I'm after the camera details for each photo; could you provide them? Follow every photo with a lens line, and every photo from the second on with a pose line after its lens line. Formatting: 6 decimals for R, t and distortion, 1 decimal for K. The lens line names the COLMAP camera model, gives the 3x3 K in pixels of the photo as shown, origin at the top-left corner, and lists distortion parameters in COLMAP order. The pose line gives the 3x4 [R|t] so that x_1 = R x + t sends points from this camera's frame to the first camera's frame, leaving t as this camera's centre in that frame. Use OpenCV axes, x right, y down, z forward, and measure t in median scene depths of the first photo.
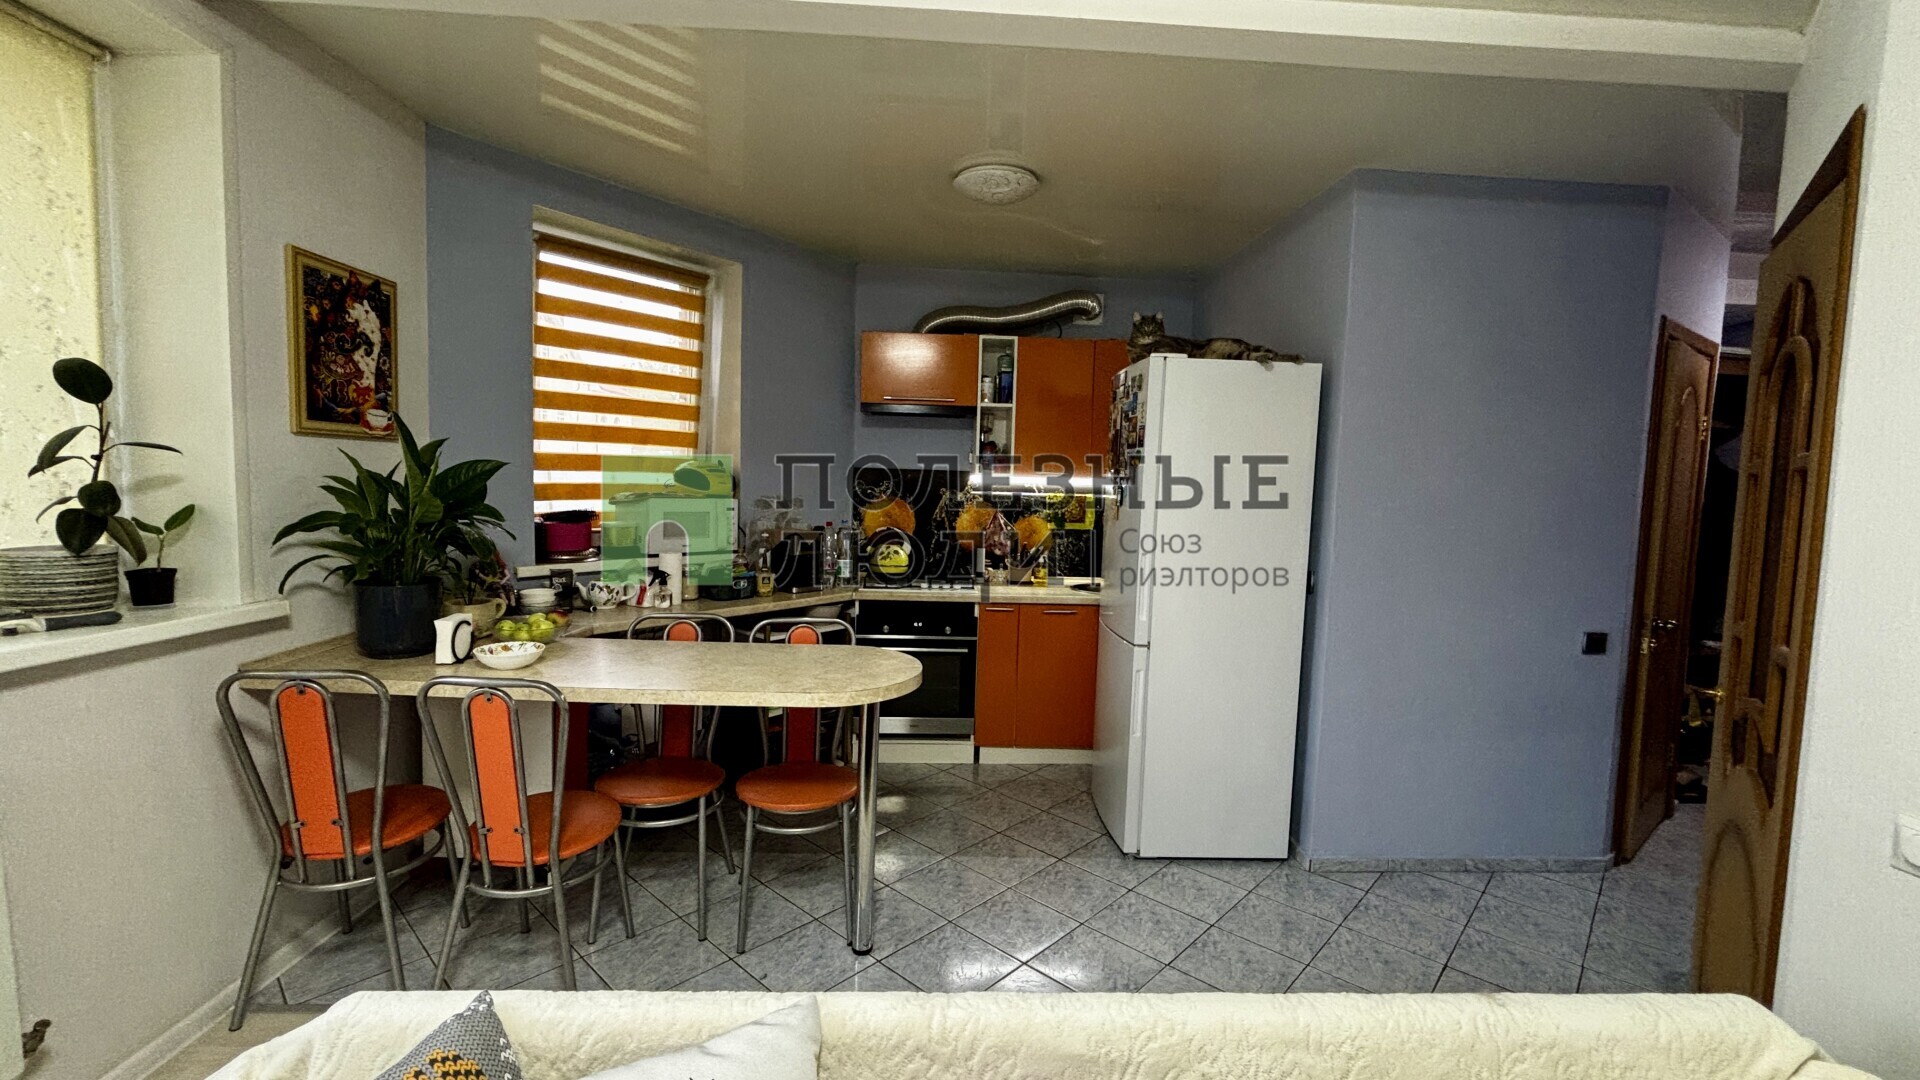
lens RADIAL K [[781.3, 0, 964.8], [0, 781.3, 545.3], [0, 0, 1]] dist [-0.000378, -0.000733]
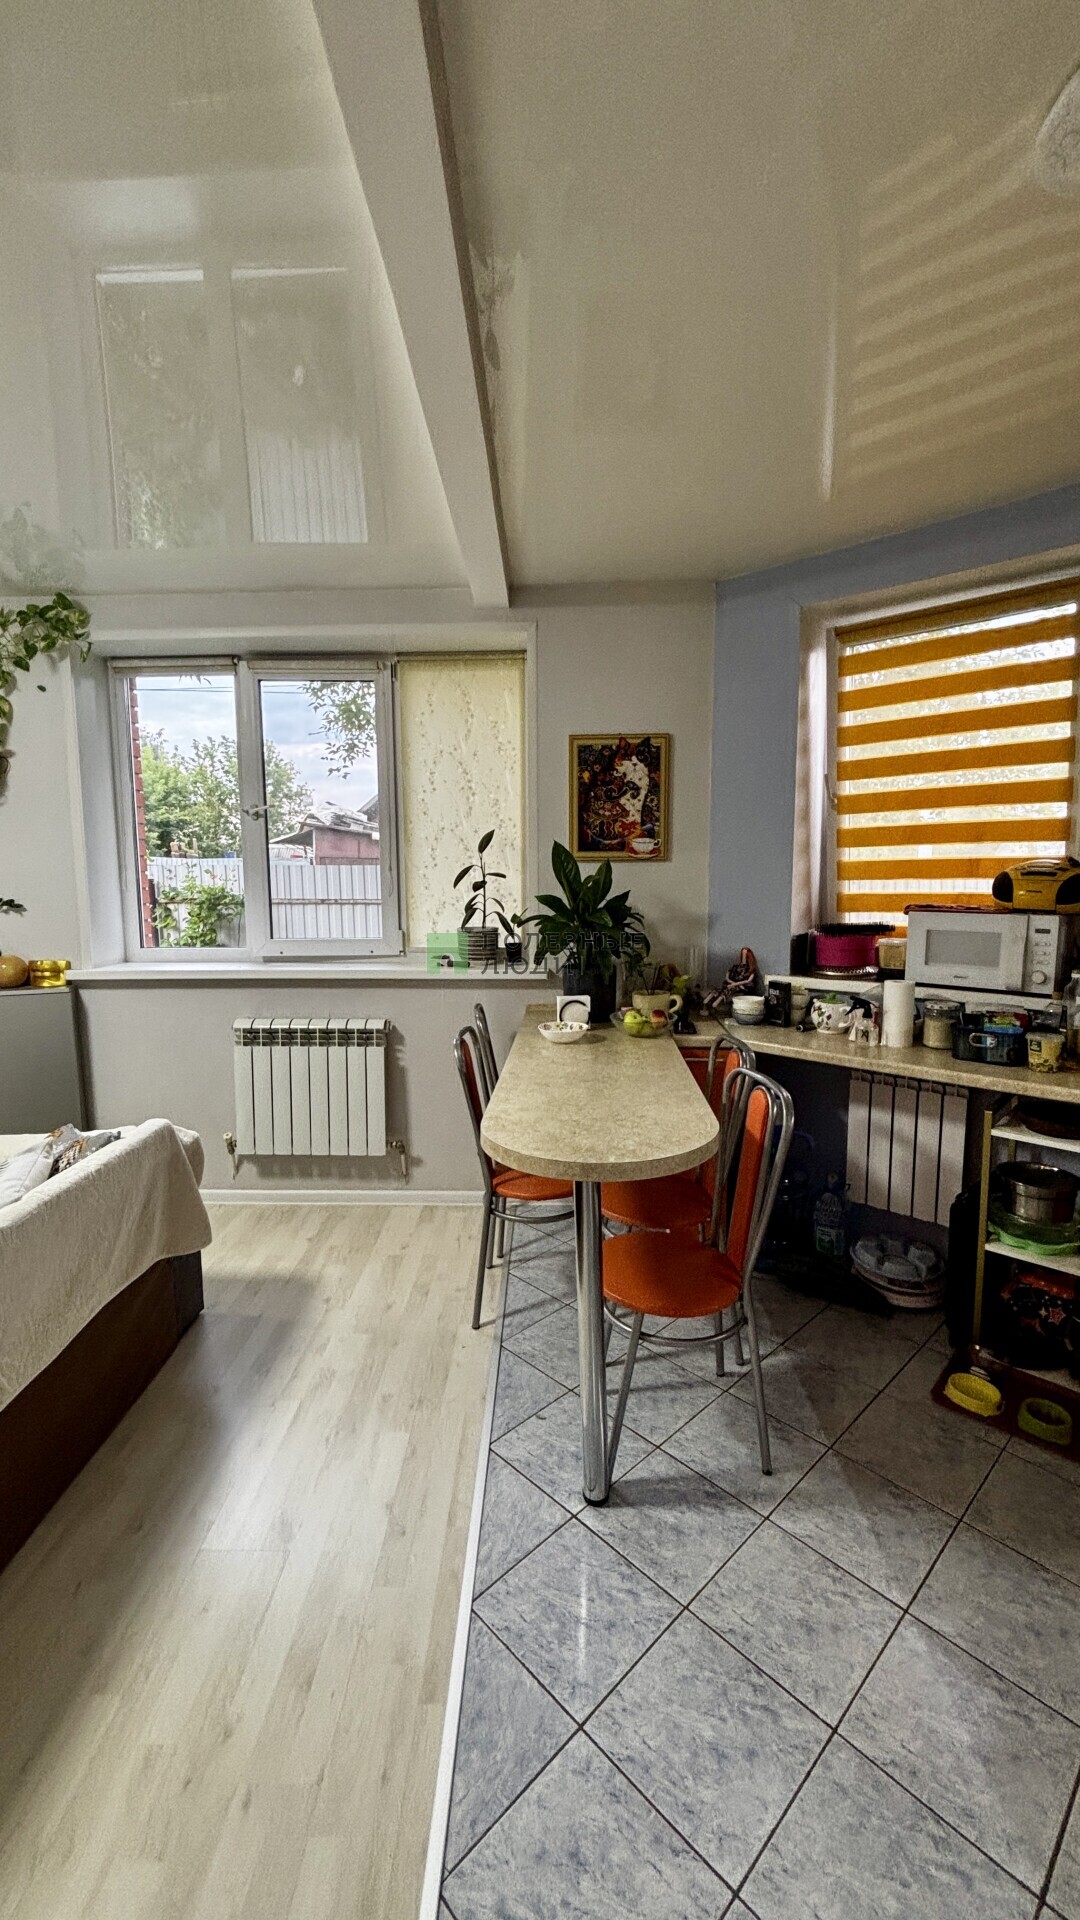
lens RADIAL K [[781.3, 0, 533.4], [0, 781.3, 969.2], [0, 0, 1]] dist [-0.000378, -0.000733]
pose [[-0.071224, 0.089232, -0.993461, 0.419343], [-0.076315, 0.992584, 0.094625, -0.047963], [0.994537, 0.082555, -0.063886, 0.669333]]
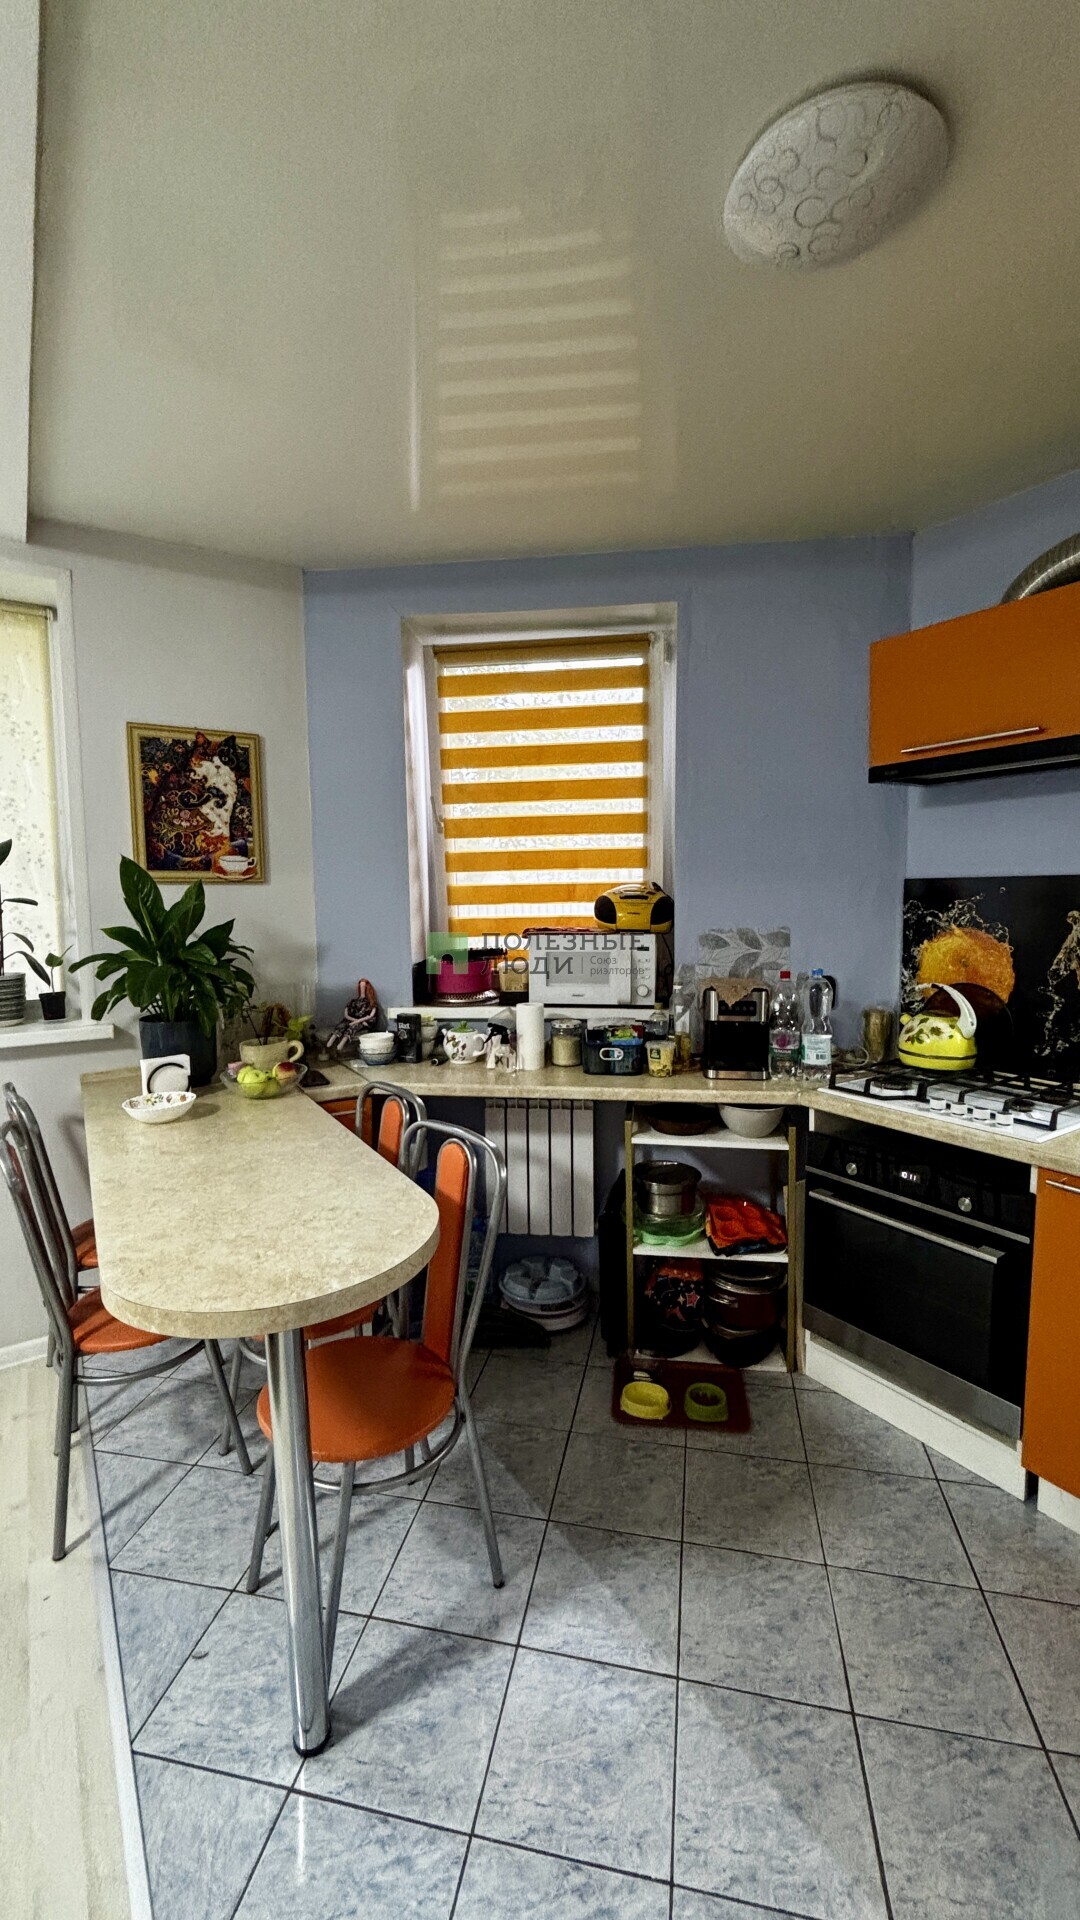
lens RADIAL K [[781.3, 0, 540.7], [0, 781.3, 966.9], [0, 0, 1]] dist [-0.000378, -0.000733]
pose [[0.510939, 0.041265, -0.858626, 0.295846], [-0.043386, 0.998812, 0.022185, -0.045134], [0.858522, 0.025917, 0.512122, 0.593135]]
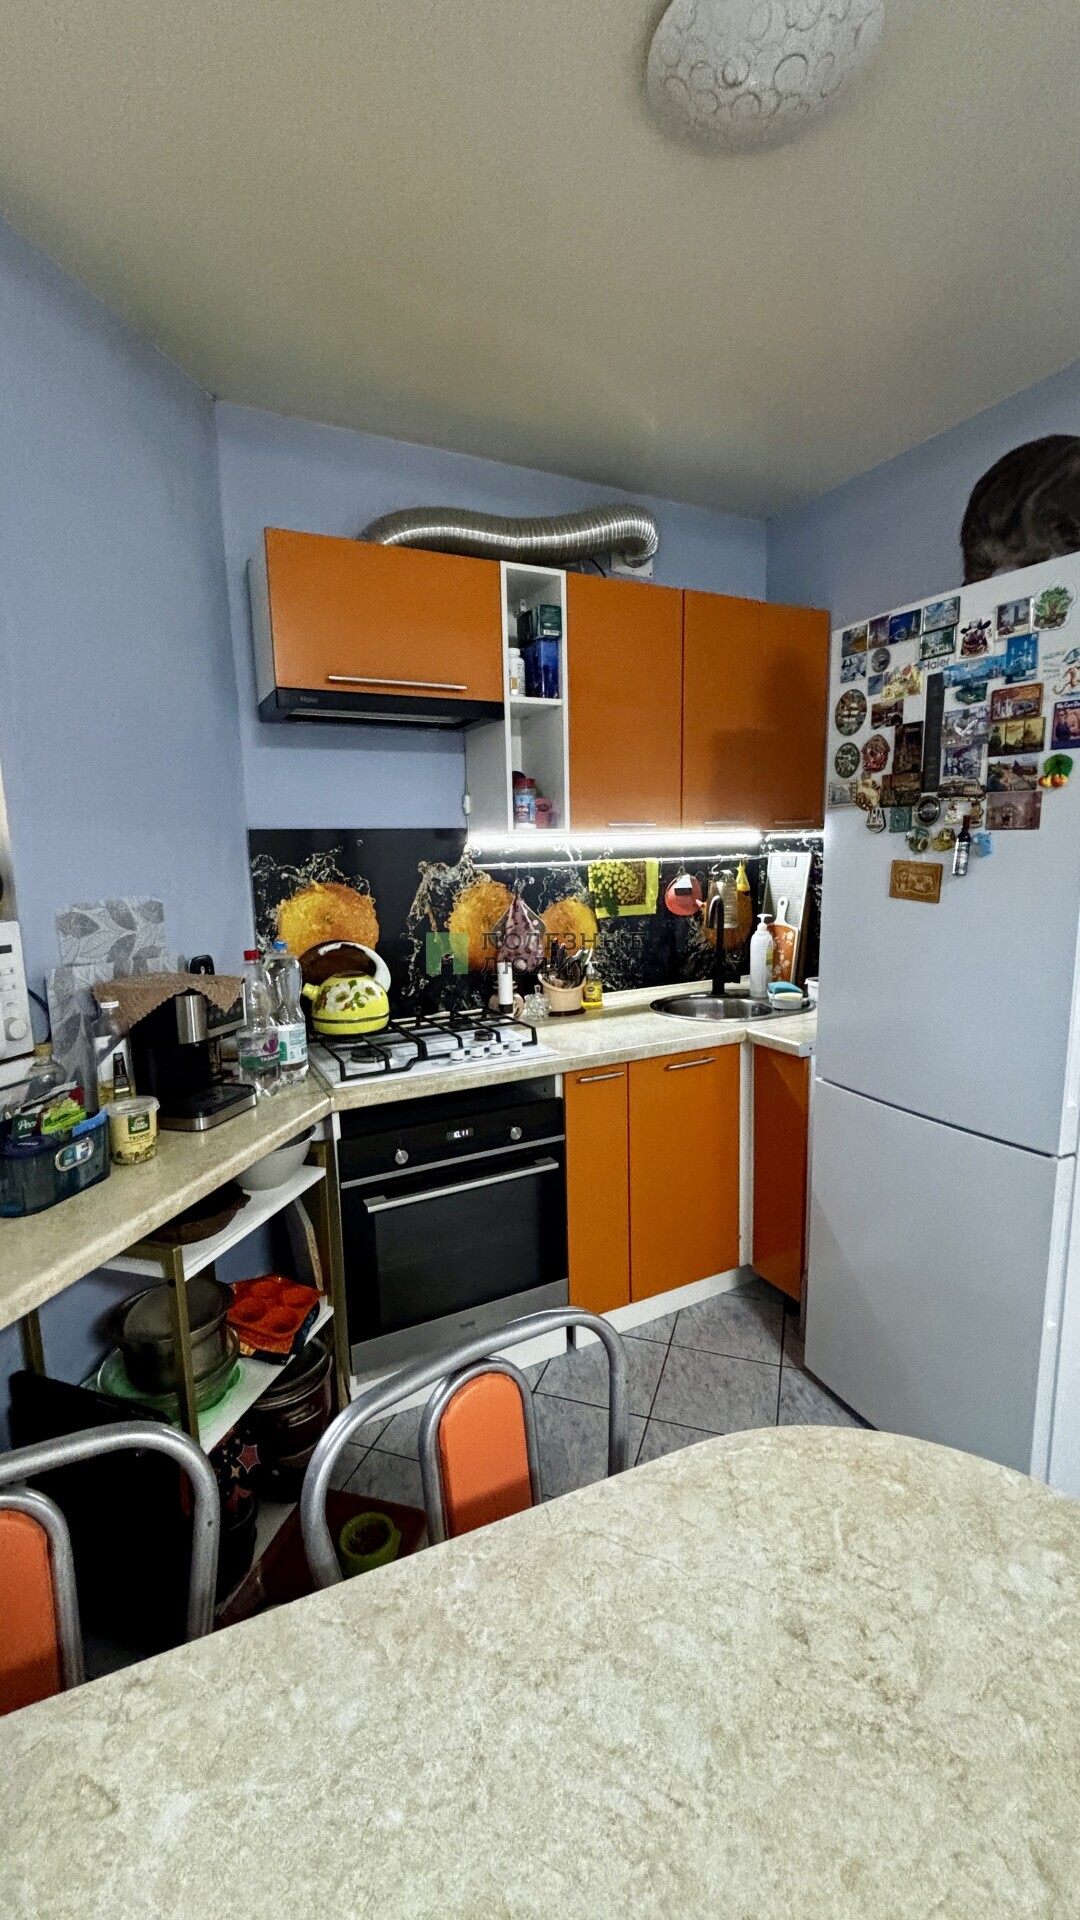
lens RADIAL K [[781.3, 0, 535.4], [0, 781.3, 965.4], [0, 0, 1]] dist [-0.000378, -0.000733]
pose [[0.918218, -0.111819, 0.379963, -0.223996], [0.085238, 0.992631, 0.086134, -0.053620], [-0.386794, -0.046703, 0.920983, 0.596958]]
